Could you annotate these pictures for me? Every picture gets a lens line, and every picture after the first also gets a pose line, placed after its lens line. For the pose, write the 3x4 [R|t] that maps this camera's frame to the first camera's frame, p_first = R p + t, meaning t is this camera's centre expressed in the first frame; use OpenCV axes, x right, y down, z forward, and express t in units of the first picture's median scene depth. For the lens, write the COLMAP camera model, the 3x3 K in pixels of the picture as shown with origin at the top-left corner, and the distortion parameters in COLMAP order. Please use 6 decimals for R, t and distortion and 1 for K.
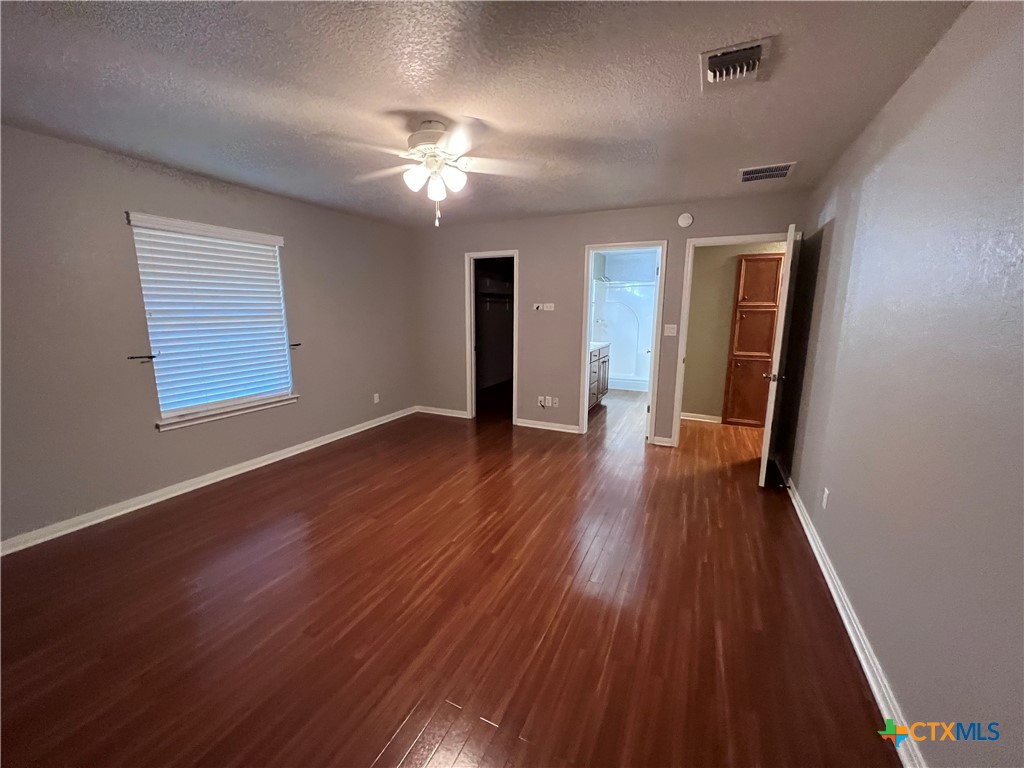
lens RADIAL K [[435.6, 0, 515.2], [0, 435.6, 381.0], [0, 0, 1]] dist [0.001605, 0.000306]
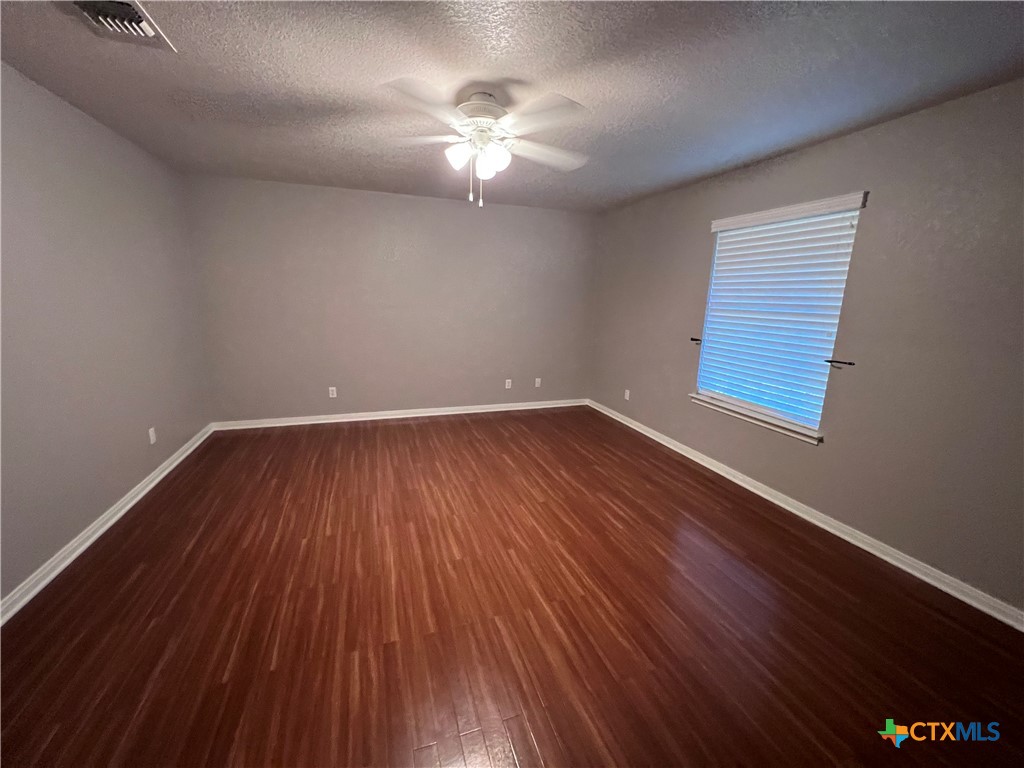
lens RADIAL K [[435.6, 0, 515.2], [0, 435.6, 381.0], [0, 0, 1]] dist [0.001605, 0.000306]
pose [[-0.739021, 0.109191, -0.664774, 0.363302], [-0.141473, 0.939620, 0.311609, -0.251952], [0.658660, 0.324334, -0.678951, 1.502930]]
